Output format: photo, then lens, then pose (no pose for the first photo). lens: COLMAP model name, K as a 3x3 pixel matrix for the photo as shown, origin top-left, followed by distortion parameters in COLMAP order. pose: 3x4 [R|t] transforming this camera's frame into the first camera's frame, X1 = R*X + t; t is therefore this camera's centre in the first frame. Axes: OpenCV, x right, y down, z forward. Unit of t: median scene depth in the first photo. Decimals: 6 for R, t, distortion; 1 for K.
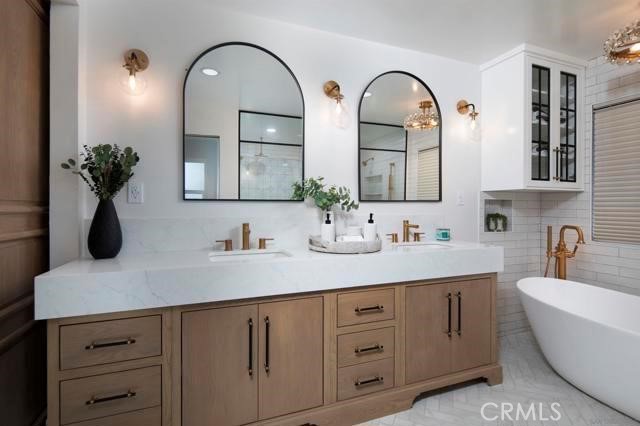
lens RADIAL K [[307.5, 0, 319.4], [0, 307.5, 210.5], [0, 0, 1]] dist [0.003862, -0.003460]
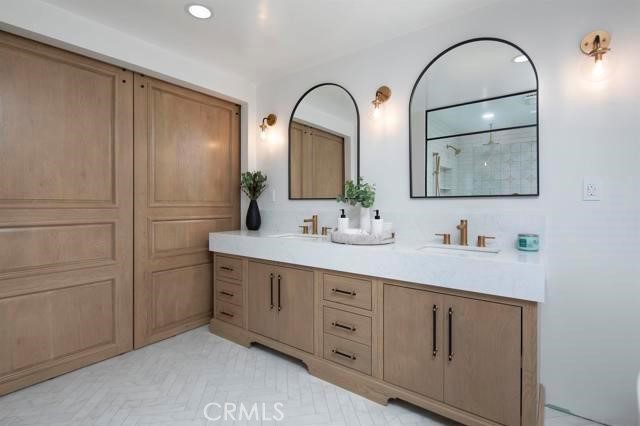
lens RADIAL K [[307.5, 0, 319.2], [0, 307.5, 210.1], [0, 0, 1]] dist [0.003862, -0.003460]
pose [[0.526036, 0.021269, -0.850196, 1.018124], [-0.004883, 0.999746, 0.021989, -0.013777], [0.850448, -0.007416, 0.526006, 0.295345]]
